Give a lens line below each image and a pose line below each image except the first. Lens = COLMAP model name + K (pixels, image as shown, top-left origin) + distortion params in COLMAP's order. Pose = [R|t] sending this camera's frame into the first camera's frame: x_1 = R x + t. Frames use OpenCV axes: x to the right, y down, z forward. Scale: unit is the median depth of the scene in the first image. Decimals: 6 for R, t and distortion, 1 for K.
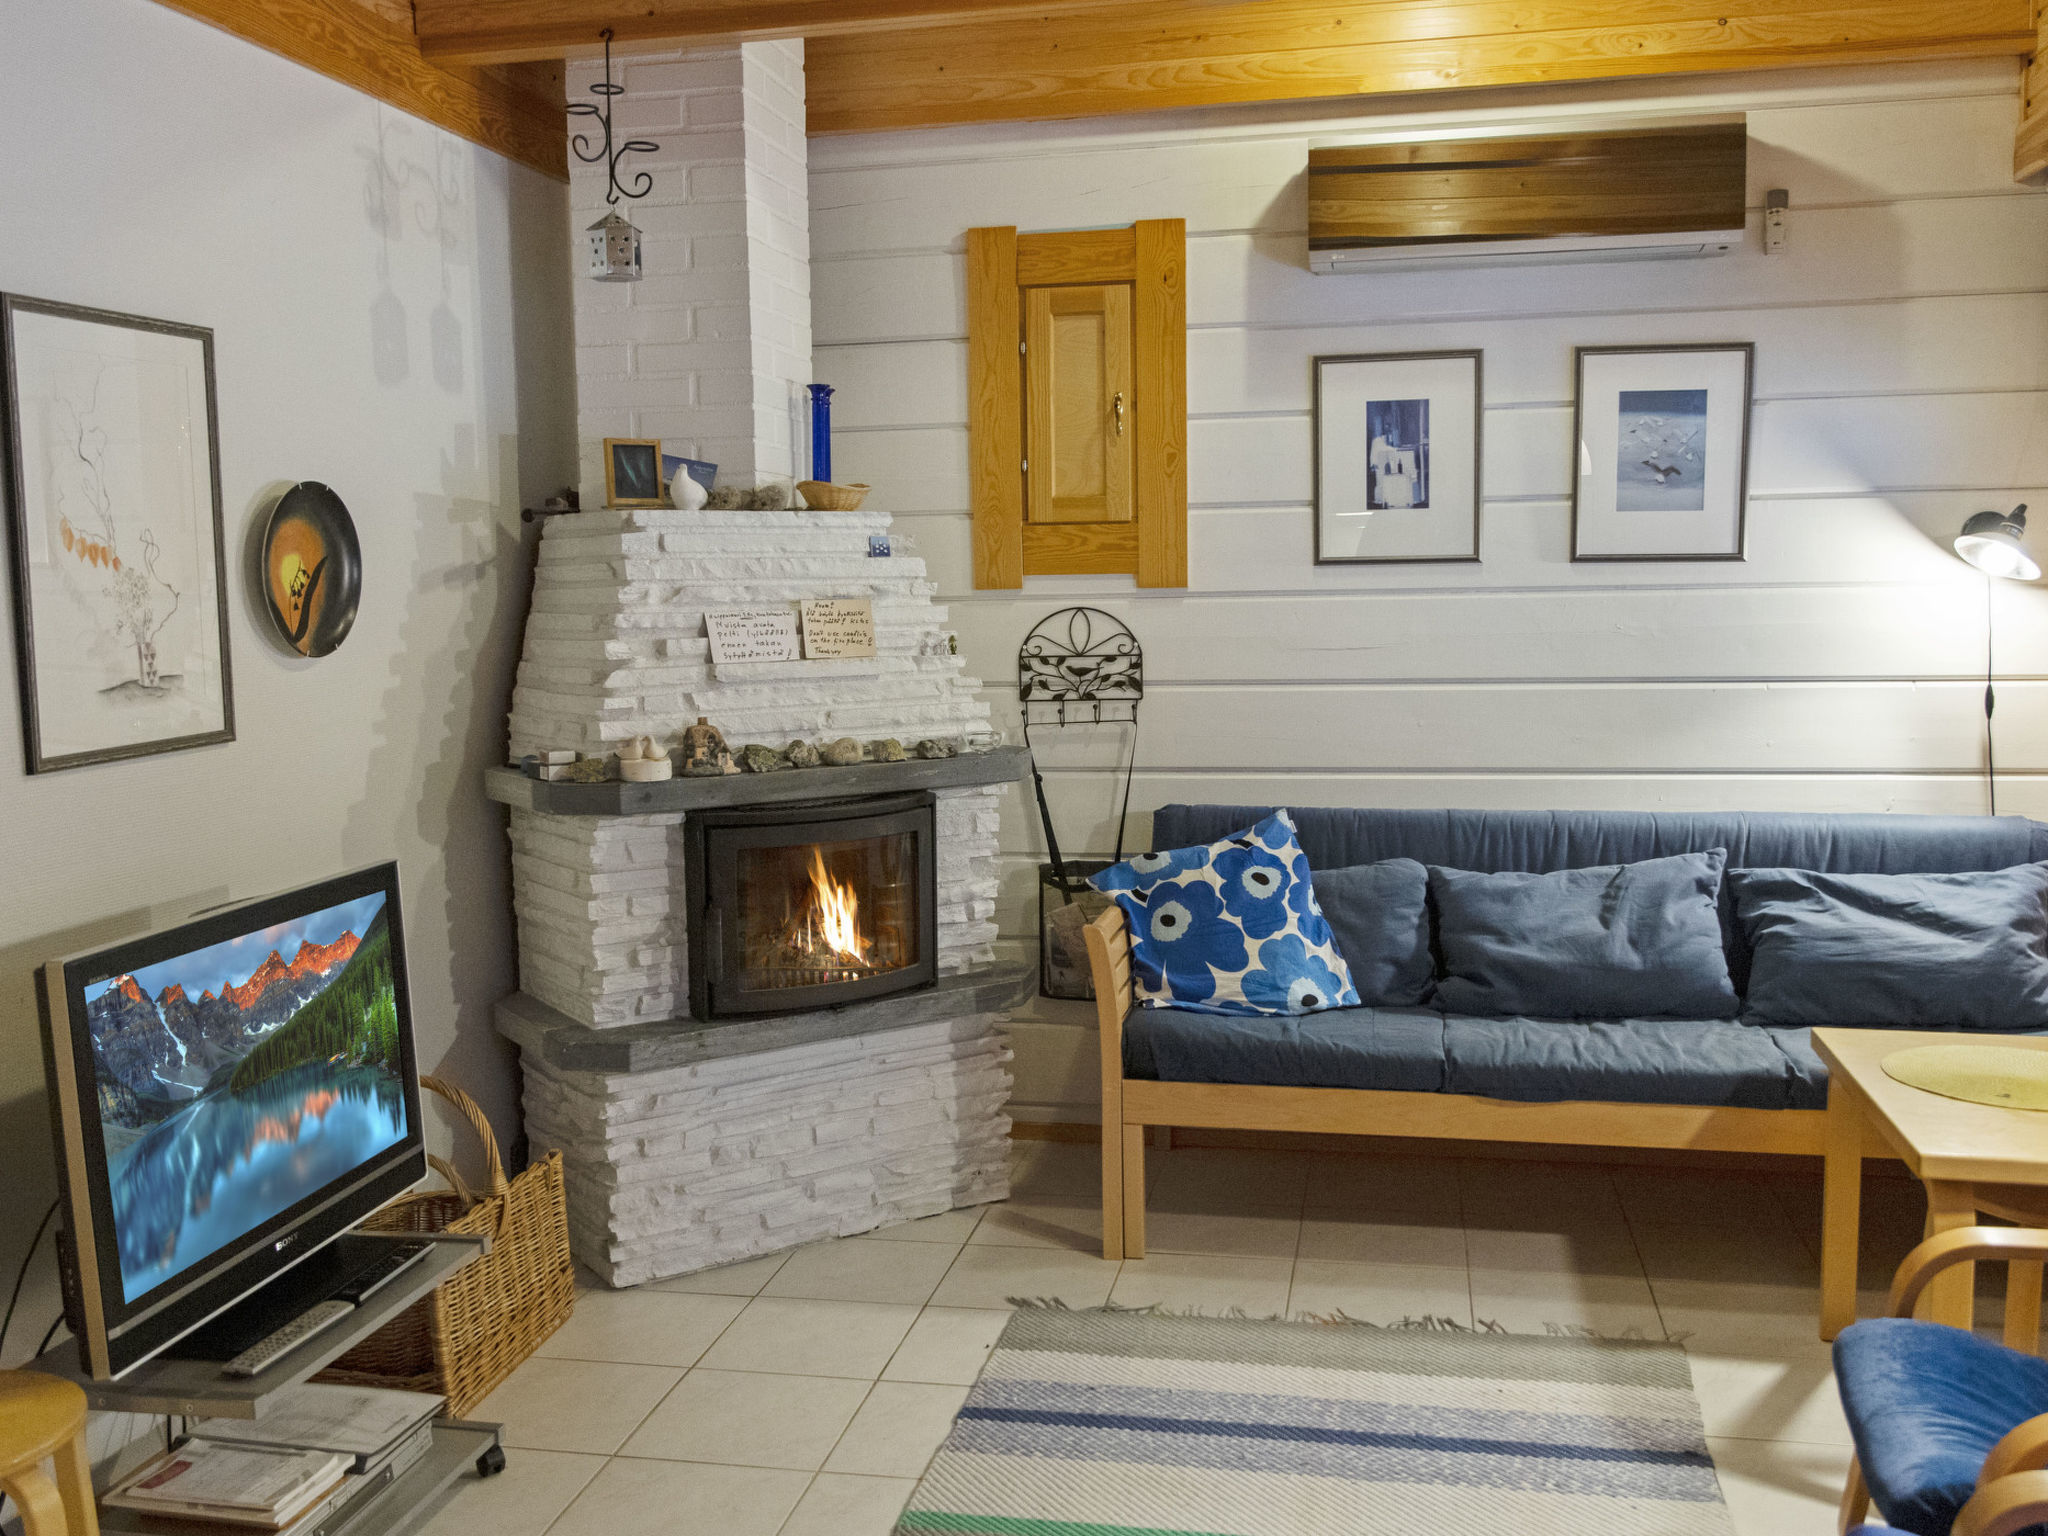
lens RADIAL K [[1886.5, 0, 1023.6], [0, 1886.5, 770.7], [0, 0, 1]] dist [-0.016803, 0.000000]
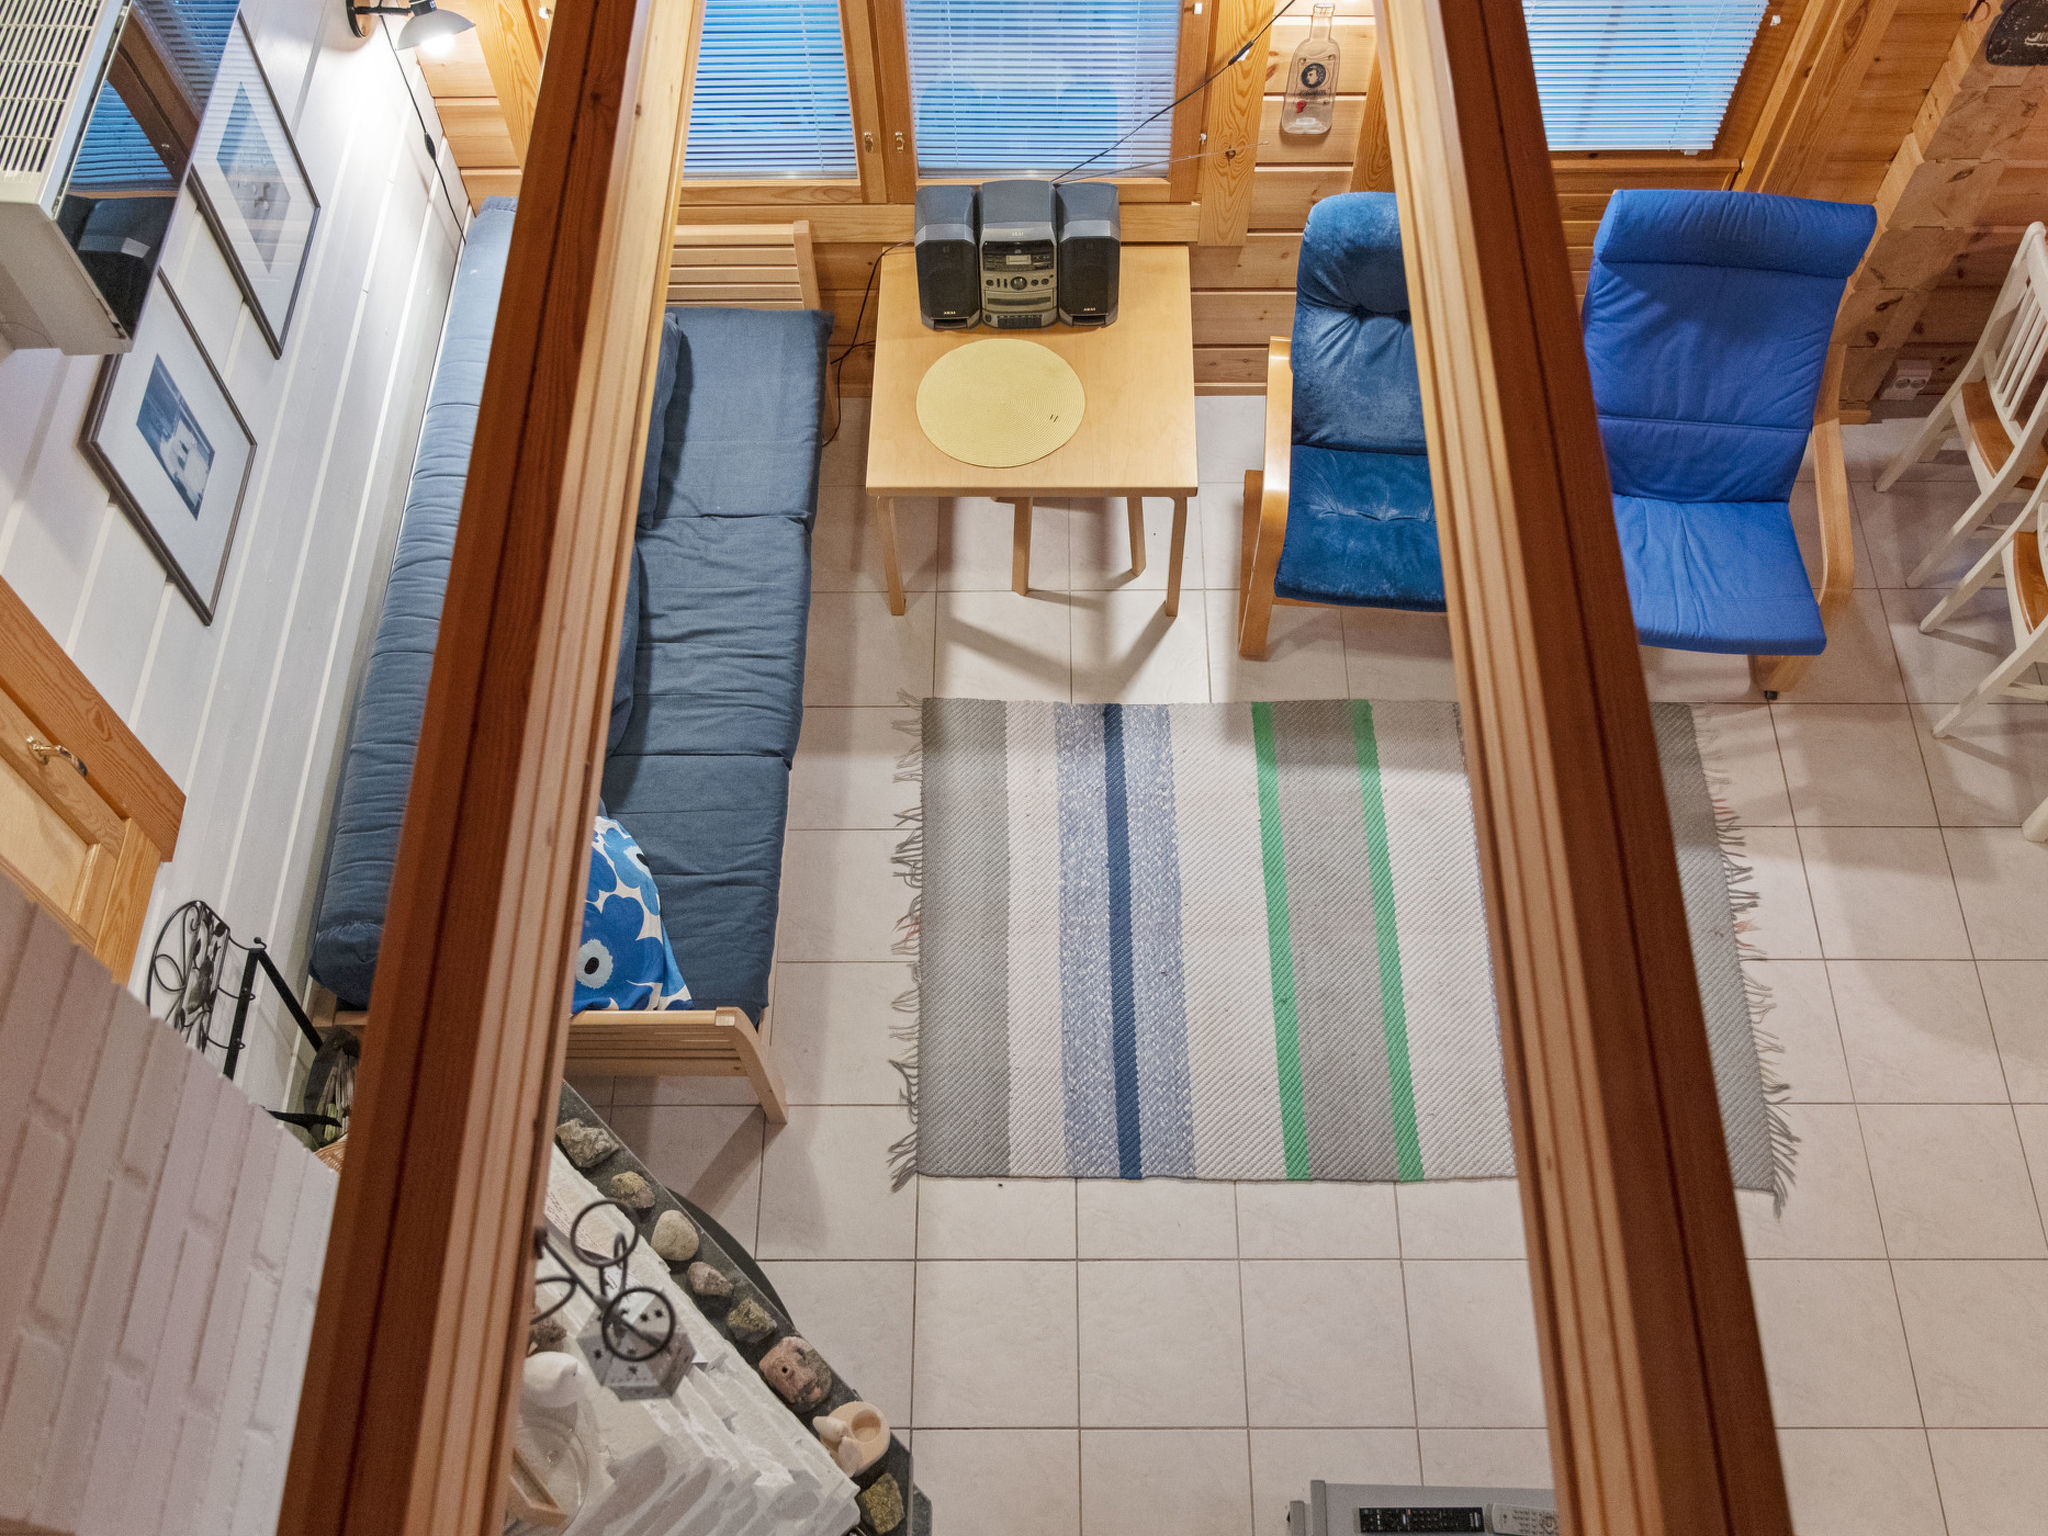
lens RADIAL K [[1886.5, 0, 1027.8], [0, 1886.5, 775.5], [0, 0, 1]] dist [-0.016803, 0.000000]
pose [[-0.193904, -0.848937, 0.491638, -0.416921], [0.121560, 0.476495, 0.870733, -0.915906], [-0.973460, 0.228602, 0.010802, 0.980346]]
